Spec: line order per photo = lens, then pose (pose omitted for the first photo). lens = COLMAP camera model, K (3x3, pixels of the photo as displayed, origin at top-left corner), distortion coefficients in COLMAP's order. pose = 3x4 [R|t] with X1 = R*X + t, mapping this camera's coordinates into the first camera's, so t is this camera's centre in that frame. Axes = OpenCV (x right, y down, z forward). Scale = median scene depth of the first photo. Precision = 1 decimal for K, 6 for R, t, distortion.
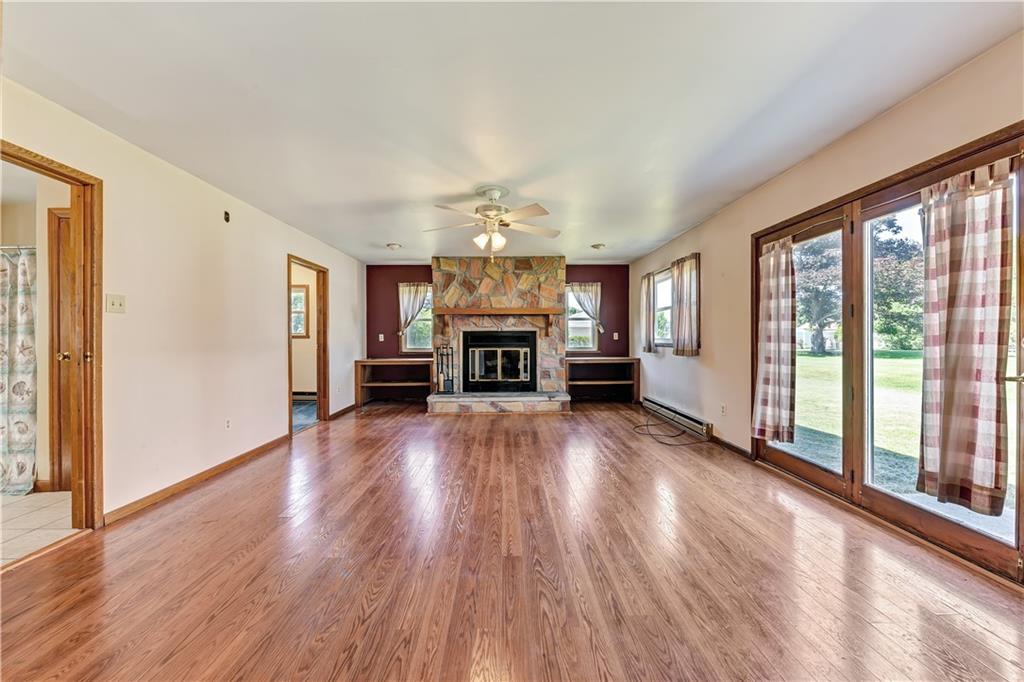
lens RADIAL K [[371.2, 0, 518.7], [0, 371.2, 342.2], [0, 0, 1]] dist [0.005120, -0.000604]
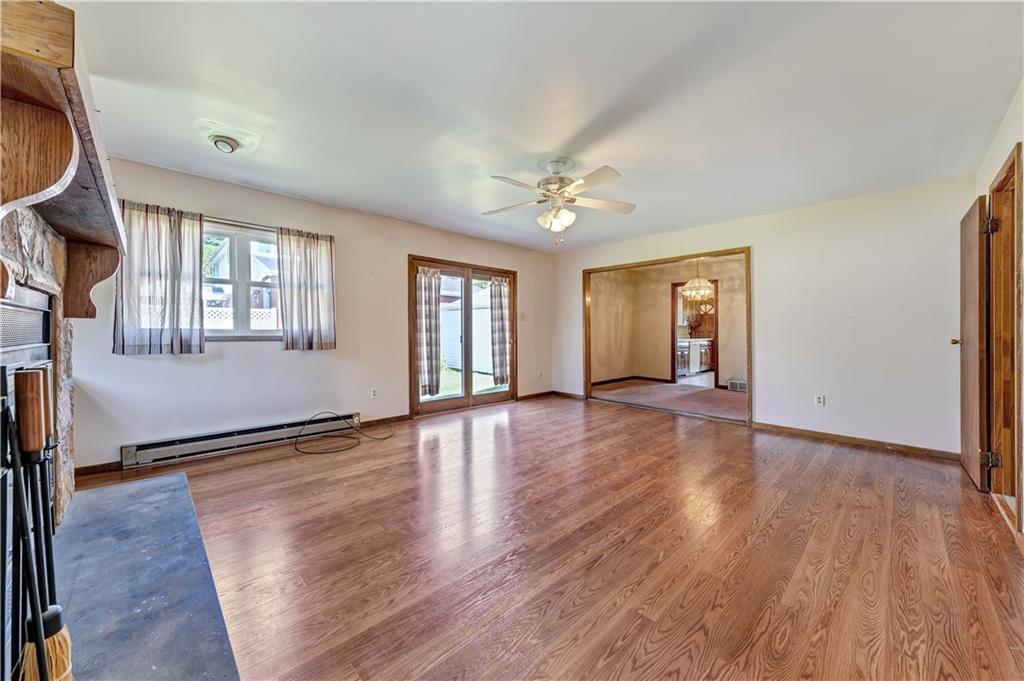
lens RADIAL K [[371.2, 0, 513.8], [0, 371.2, 334.2], [0, 0, 1]] dist [0.005120, -0.000604]
pose [[-0.668596, -0.011938, 0.743530, -0.375603], [0.000349, 0.999866, 0.016368, -0.010449], [-0.743626, 0.011202, -0.668502, 0.947761]]
